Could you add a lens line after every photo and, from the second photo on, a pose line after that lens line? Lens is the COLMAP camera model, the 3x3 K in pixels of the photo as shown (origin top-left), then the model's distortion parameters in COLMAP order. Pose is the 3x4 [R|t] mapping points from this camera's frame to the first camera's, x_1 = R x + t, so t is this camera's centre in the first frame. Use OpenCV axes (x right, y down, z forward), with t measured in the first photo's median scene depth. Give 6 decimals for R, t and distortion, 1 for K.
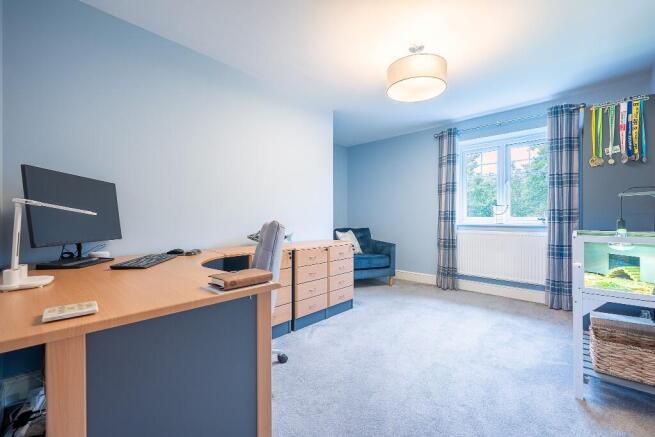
lens RADIAL K [[260.2, 0, 328.3], [0, 260.2, 218.8], [0, 0, 1]] dist [0.001942, 0.000048]
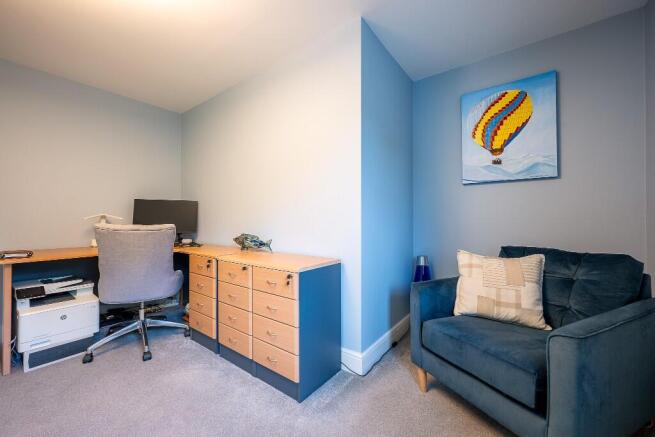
lens RADIAL K [[260.2, 0, 328.3], [0, 260.2, 218.8], [0, 0, 1]] dist [0.001942, 0.000048]
pose [[0.130704, -0.008612, -0.991384, 0.748629], [0.001188, 0.999963, -0.008530, -0.002137], [0.991421, -0.000063, 0.130710, 1.239057]]
